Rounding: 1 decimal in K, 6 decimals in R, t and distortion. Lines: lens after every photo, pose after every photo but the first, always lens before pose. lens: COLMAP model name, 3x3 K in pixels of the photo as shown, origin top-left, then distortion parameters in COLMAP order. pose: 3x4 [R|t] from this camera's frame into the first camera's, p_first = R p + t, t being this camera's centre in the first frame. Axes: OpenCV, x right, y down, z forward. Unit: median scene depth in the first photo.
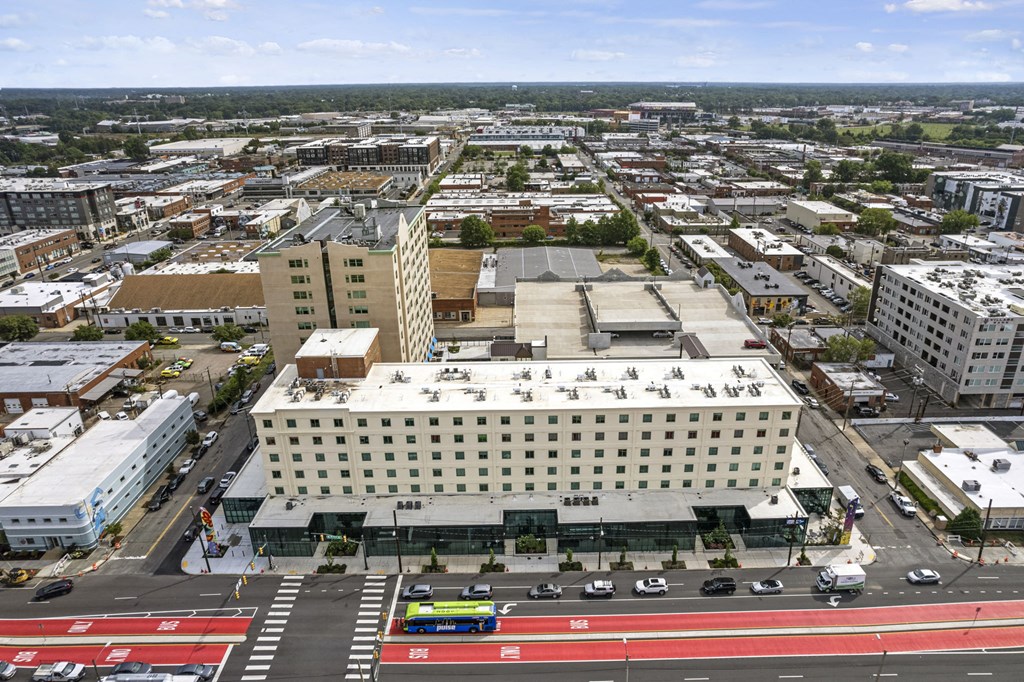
lens RADIAL K [[657.5, 0, 520.1], [0, 657.5, 341.6], [0, 0, 1]] dist [-0.081098, 0.067176]
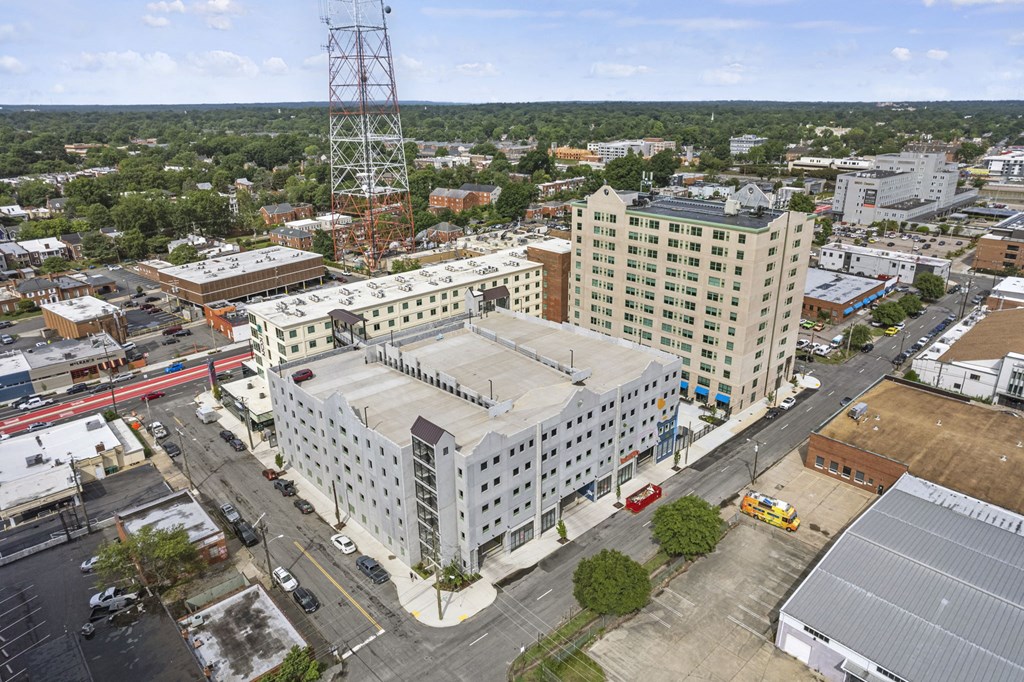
lens RADIAL K [[656.5, 0, 512.0], [0, 656.5, 341.0], [0, 0, 1]] dist [-0.030993, 0.002766]
pose [[-0.728930, 0.249053, -0.637679, 0.566704], [-0.245007, 0.774874, 0.582703, -0.477596], [0.639244, 0.580985, -0.503809, 1.283418]]
